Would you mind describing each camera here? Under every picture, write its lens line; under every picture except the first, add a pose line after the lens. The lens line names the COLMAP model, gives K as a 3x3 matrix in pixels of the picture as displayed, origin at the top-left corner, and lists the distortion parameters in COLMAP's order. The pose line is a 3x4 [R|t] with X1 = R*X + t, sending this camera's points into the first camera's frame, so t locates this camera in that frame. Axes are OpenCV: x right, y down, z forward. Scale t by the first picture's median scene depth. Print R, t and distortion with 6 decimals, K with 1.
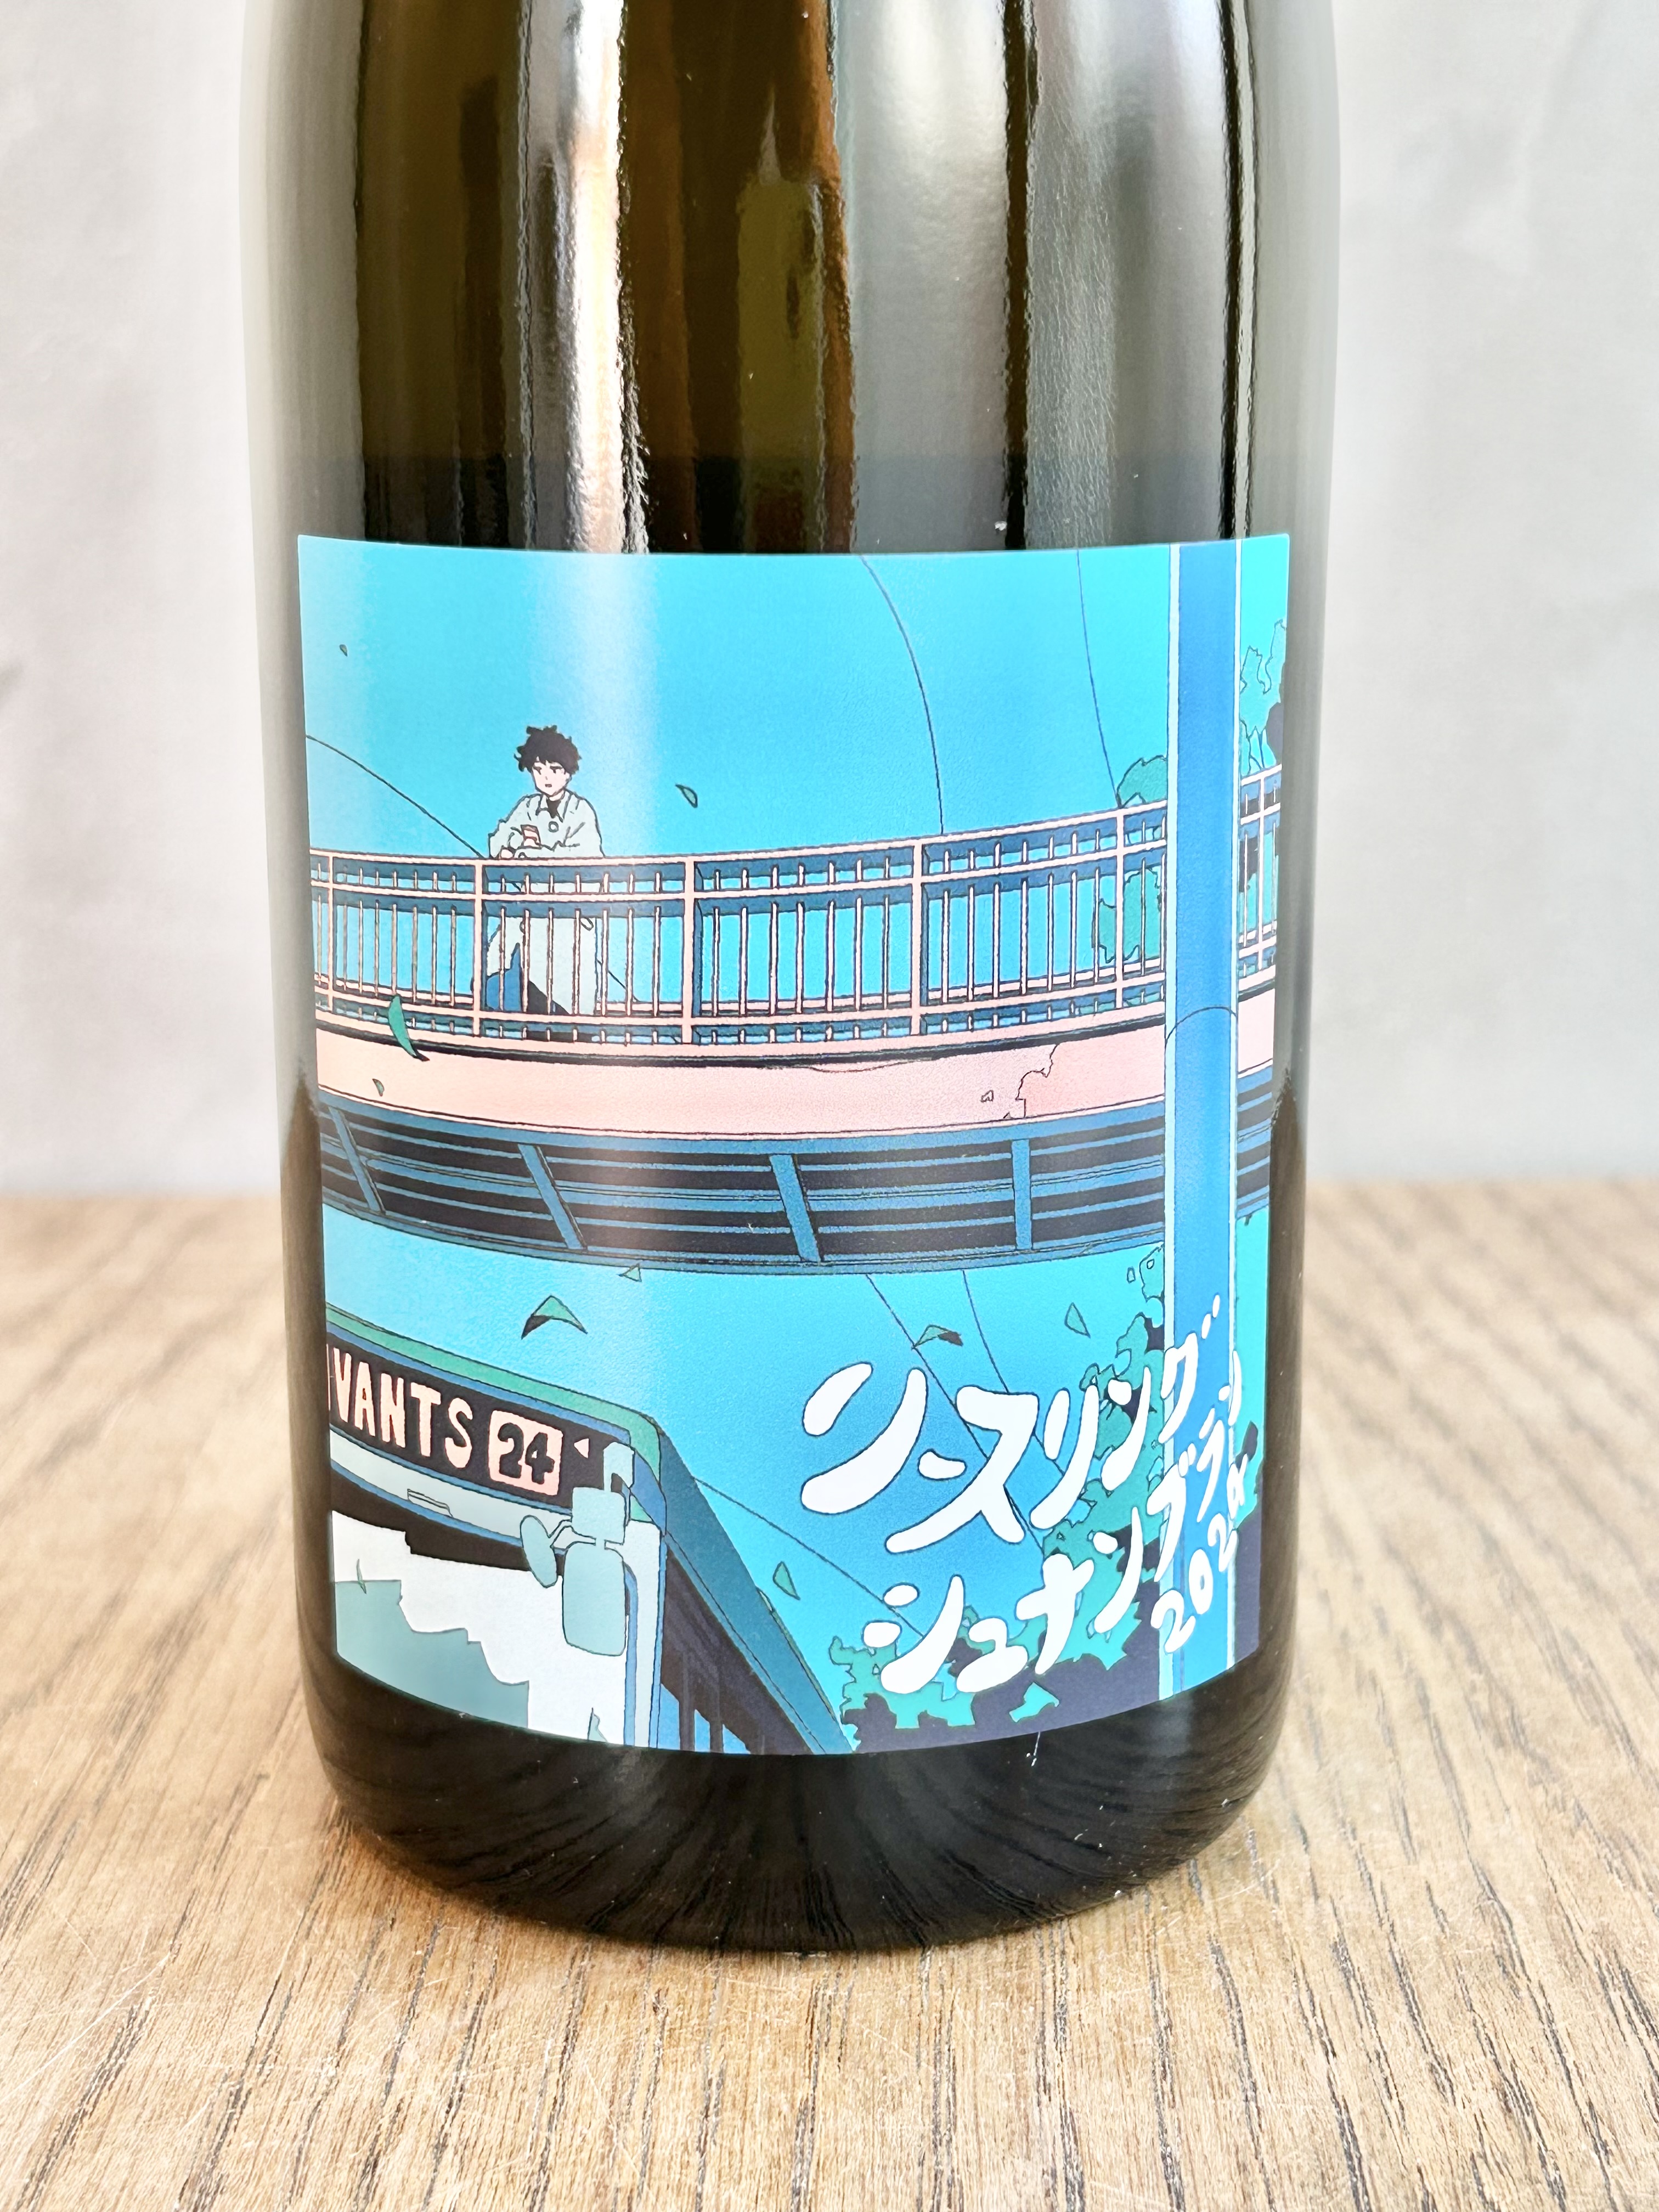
lens RADIAL K [[3541.6, 0, 832.5], [0, 3541.6, 1145.5], [0, 0, 1]] dist [0.292768, -1.141431]
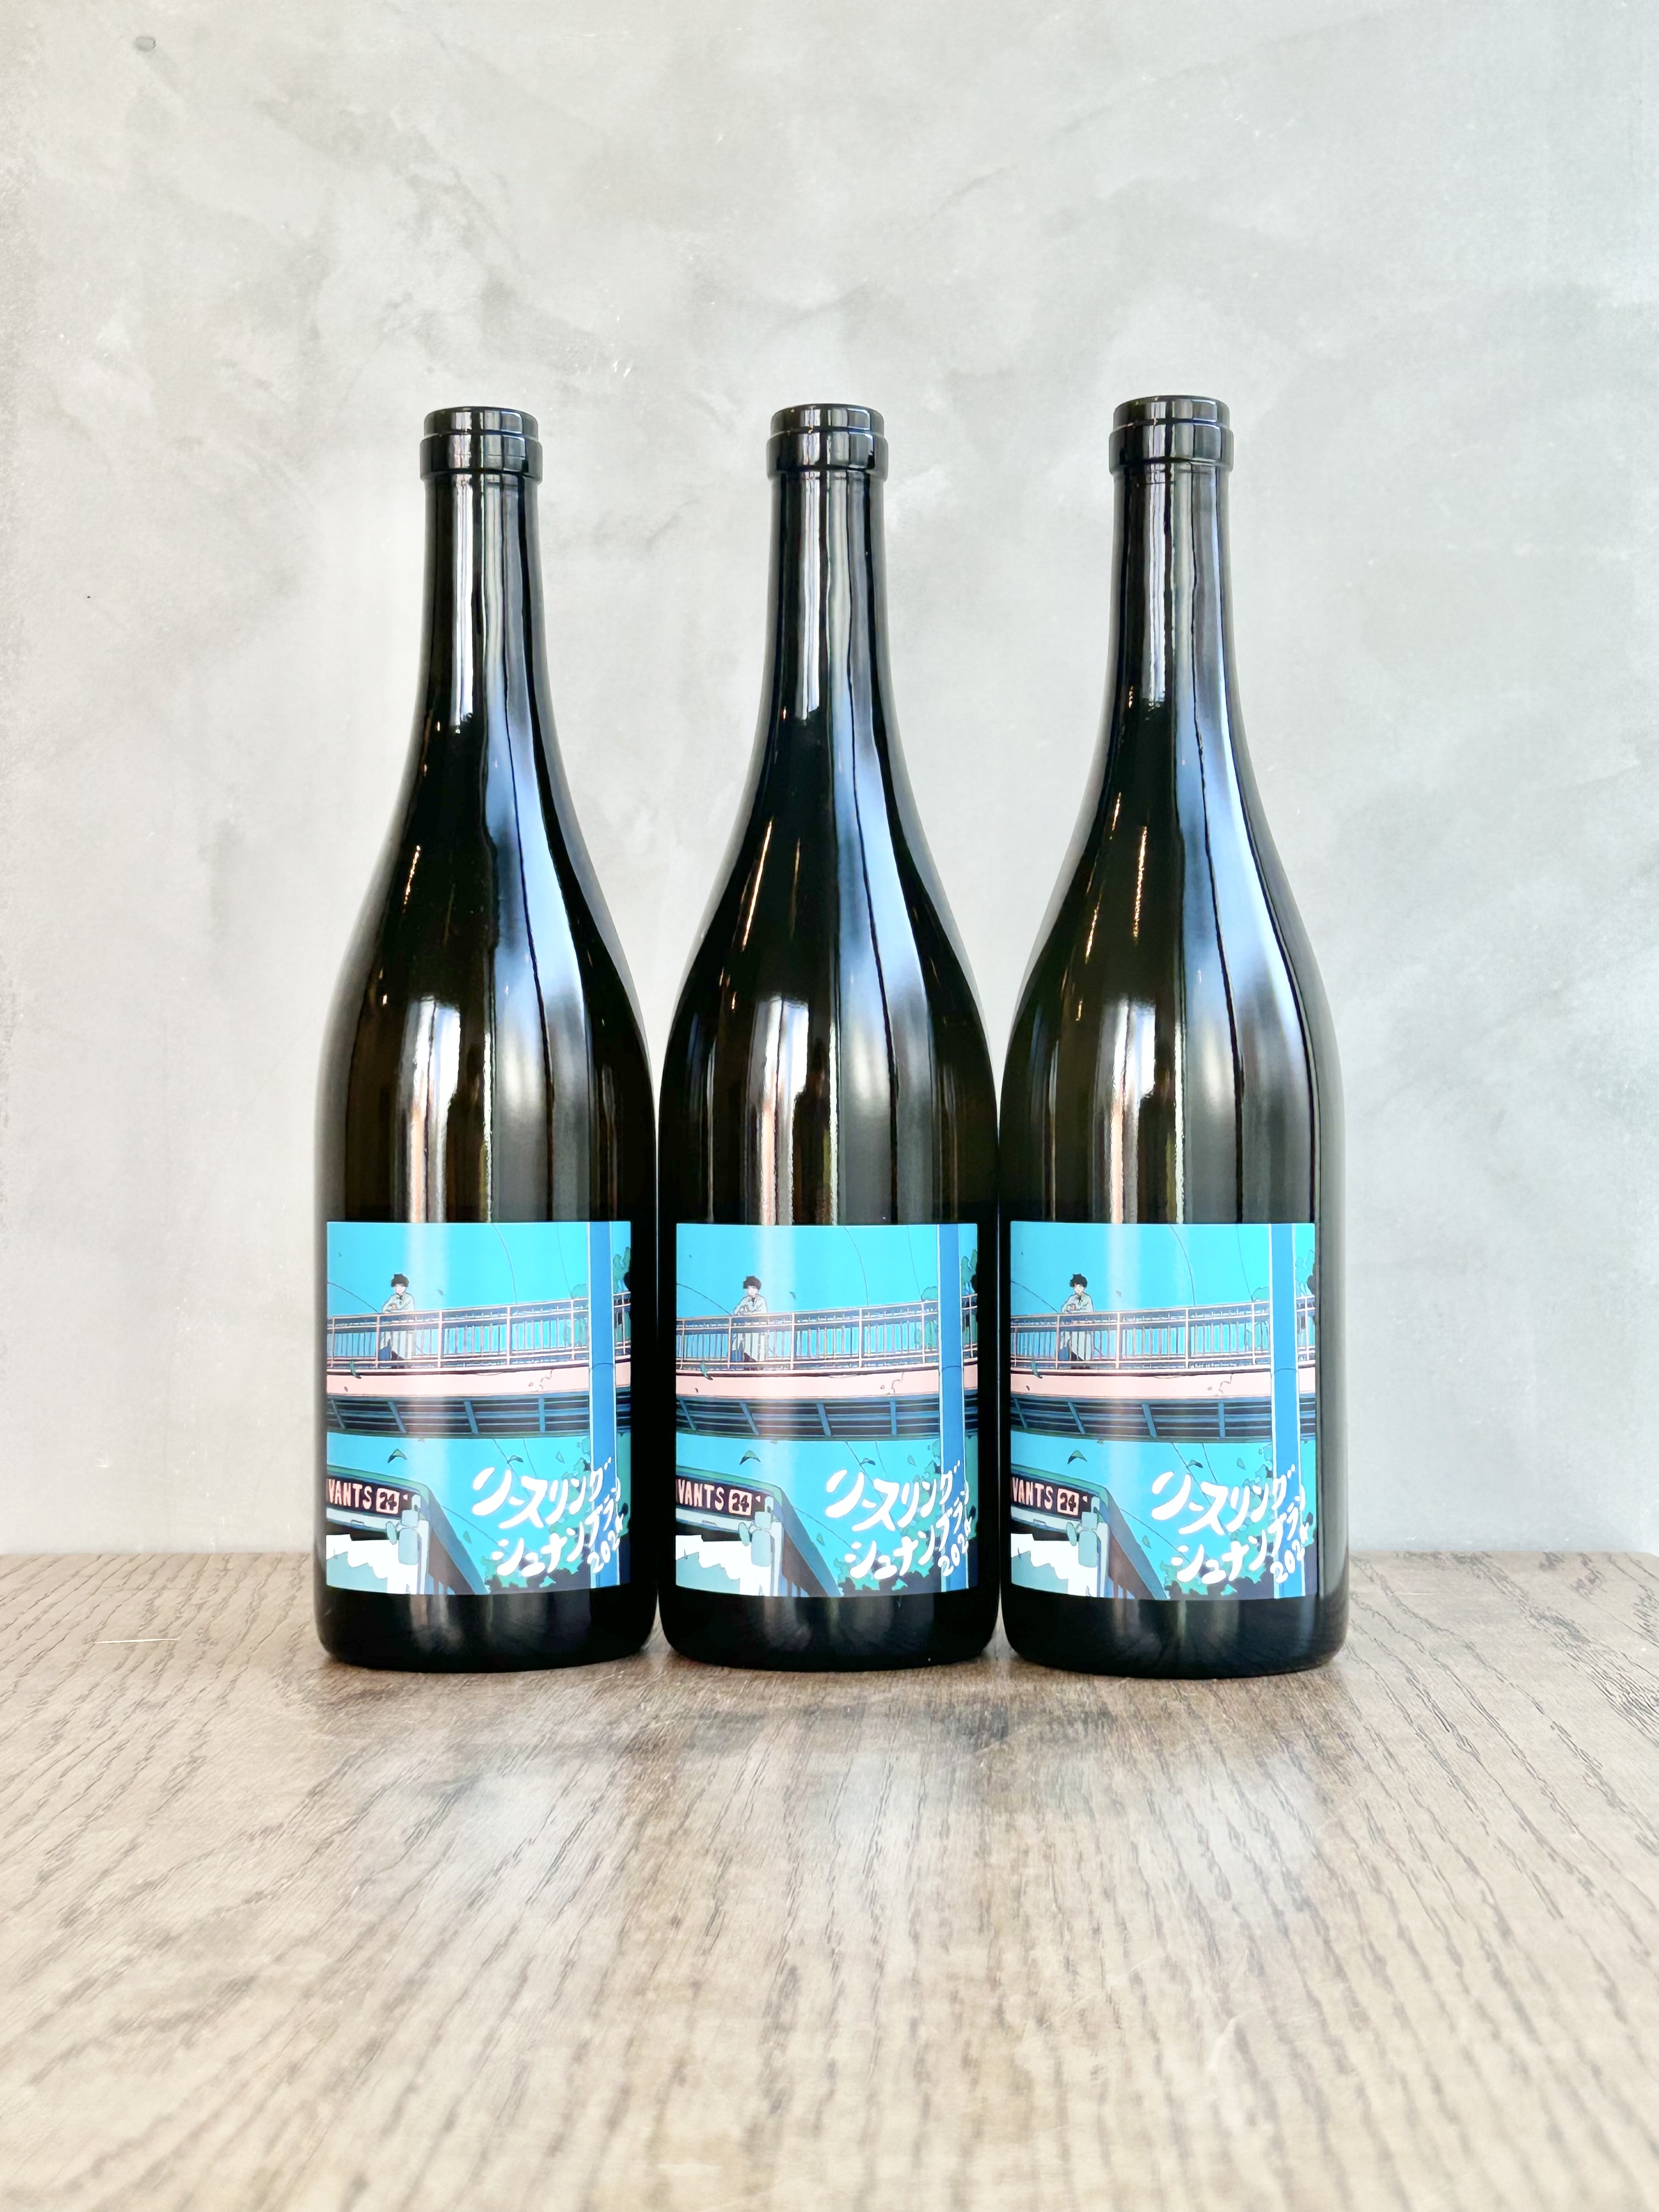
lens RADIAL K [[3541.6, 0, 832.5], [0, 3541.6, 1145.5], [0, 0, 1]] dist [0.292768, -1.141431]
pose [[0.999406, -0.000135, -0.034453, 0.107711], [-0.007612, 0.974413, -0.224637, 0.493675], [0.033602, 0.224766, 0.973833, -2.201142]]
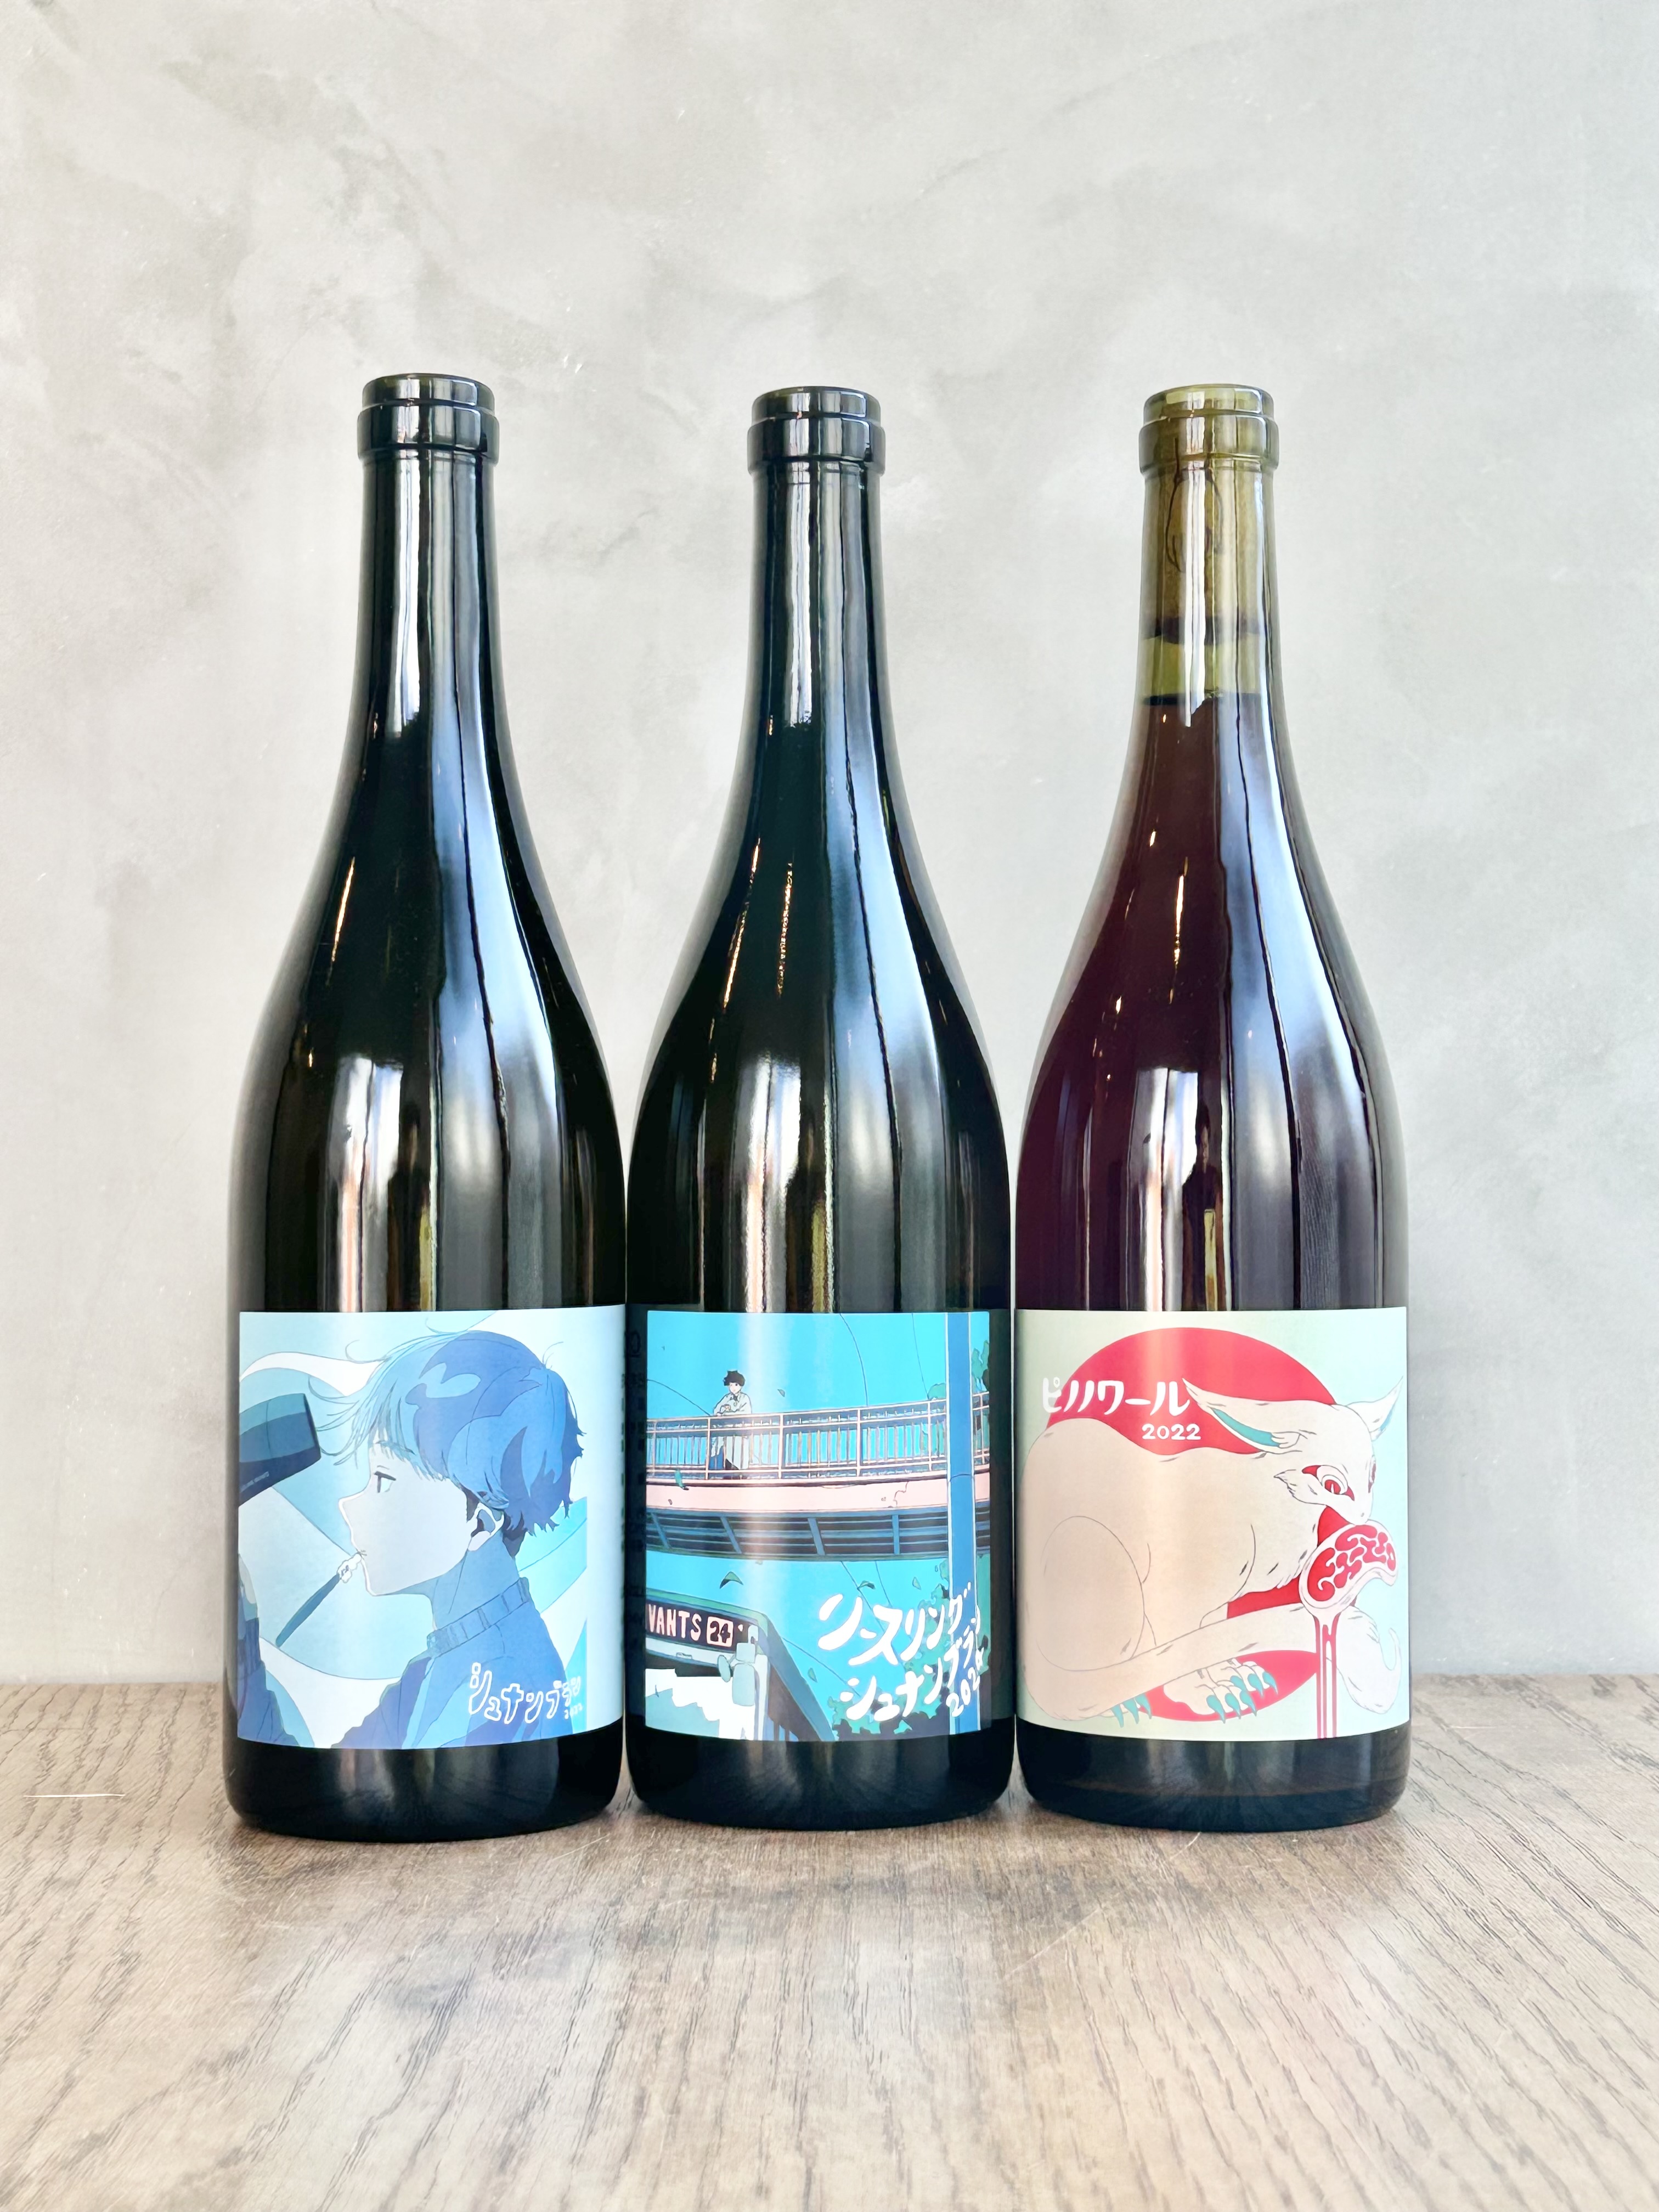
lens RADIAL K [[3739.4, 0, 829.5], [0, 3739.4, 1106.0], [0, 0, 1]] dist [0.344119, -1.324320]
pose [[0.999951, 0.002726, -0.009526, 0.027136], [-0.005099, 0.965912, -0.258821, 0.454571], [0.008496, 0.258857, 0.965878, -1.977213]]
